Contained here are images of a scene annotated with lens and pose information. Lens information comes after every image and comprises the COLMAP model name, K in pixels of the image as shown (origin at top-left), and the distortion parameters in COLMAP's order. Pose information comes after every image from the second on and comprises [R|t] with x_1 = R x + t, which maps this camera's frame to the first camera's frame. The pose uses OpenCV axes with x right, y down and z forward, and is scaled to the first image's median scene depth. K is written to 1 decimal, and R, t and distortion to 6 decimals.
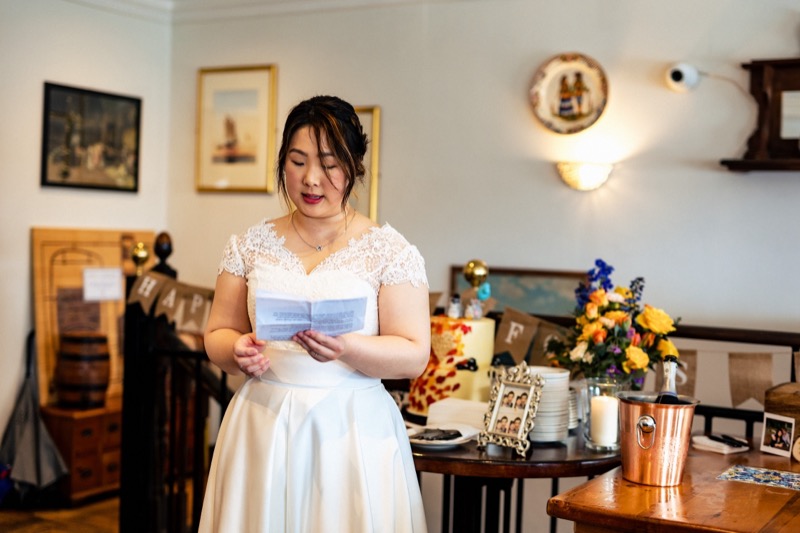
lens RADIAL K [[1125.6, 0, 389.6], [0, 1125.6, 266.5], [0, 0, 1]] dist [-0.001967, 0.037519]
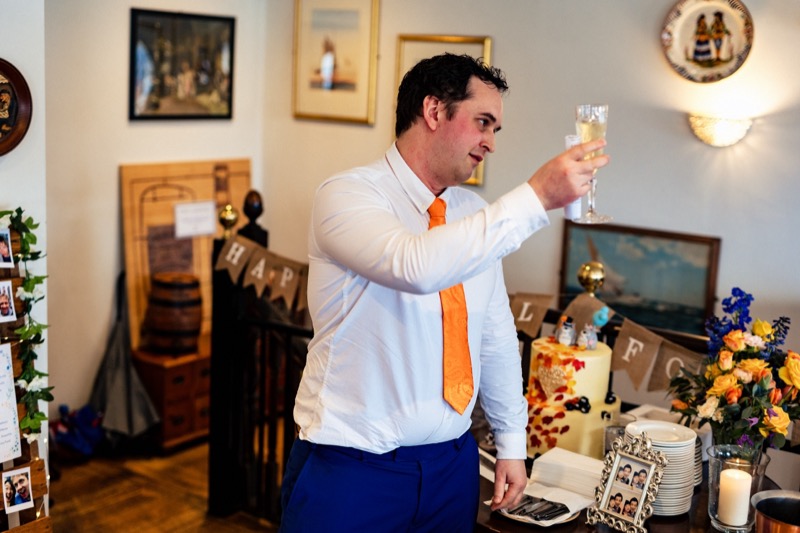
lens RADIAL K [[1125.6, 0, 389.6], [0, 1125.6, 266.5], [0, 0, 1]] dist [-0.001967, 0.037519]
pose [[0.995063, 0.029417, -0.094790, 0.001603], [-0.015947, 0.990045, 0.139845, -0.139128], [0.097960, -0.137643, 0.985626, 0.119300]]
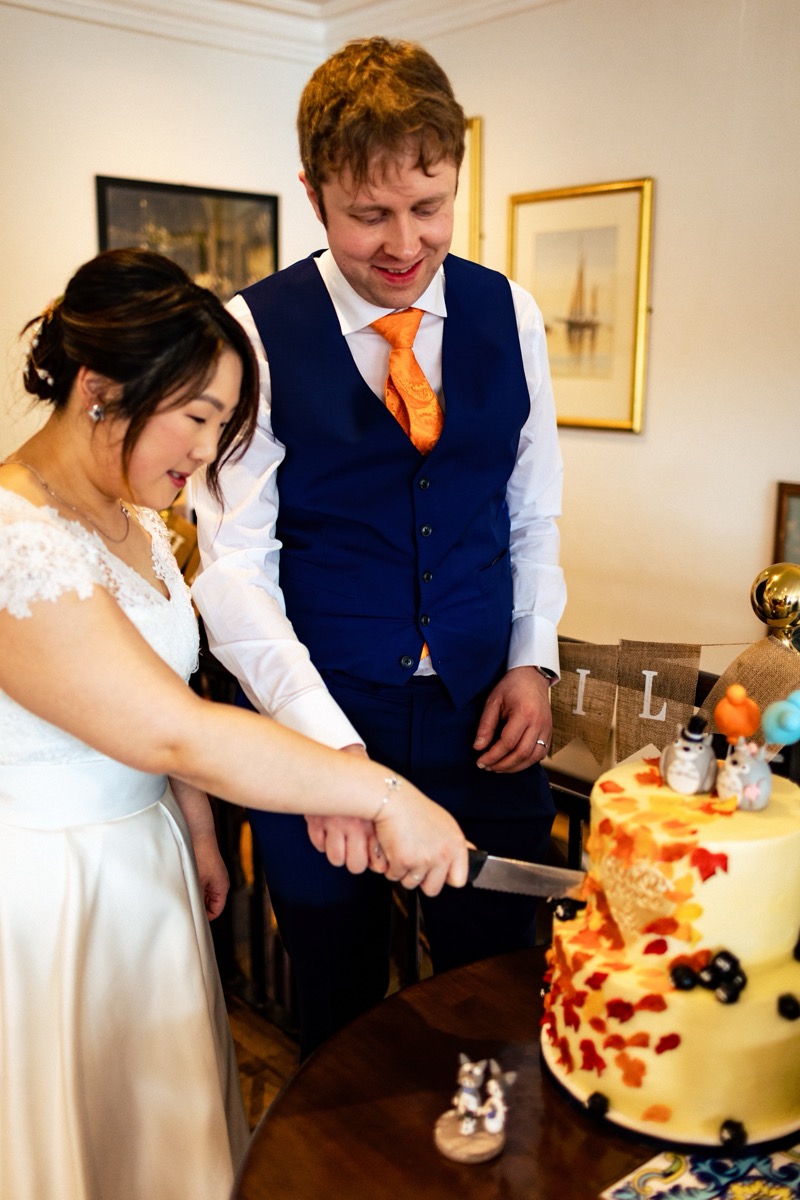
lens RADIAL K [[1177.7, 0, 403.5], [0, 1177.7, 562.7], [0, 0, 1]] dist [0.000240, -0.010083]
pose [[0.957269, 0.033083, -0.287301, 0.076151], [0.009055, 0.989519, 0.144117, -0.072741], [0.289057, -0.140560, 0.946937, 0.661862]]
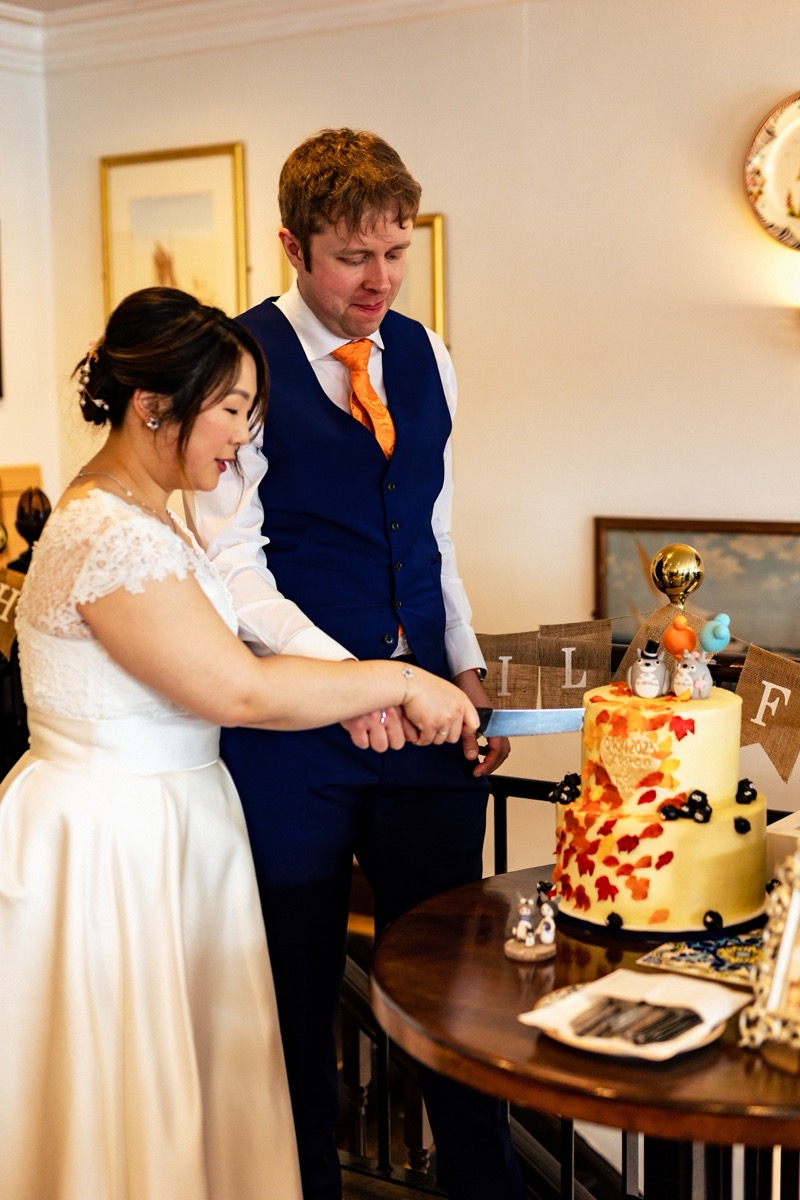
lens RADIAL K [[1703.2, 0, 400.0], [0, 1703.2, 600.0], [0, 0, 1]] dist [-0.033031, 0.004333]
pose [[0.998621, -0.041534, -0.032105, -0.018146], [0.044190, 0.995228, 0.086999, -0.054855], [0.028339, -0.088298, 0.995691, 0.331527]]
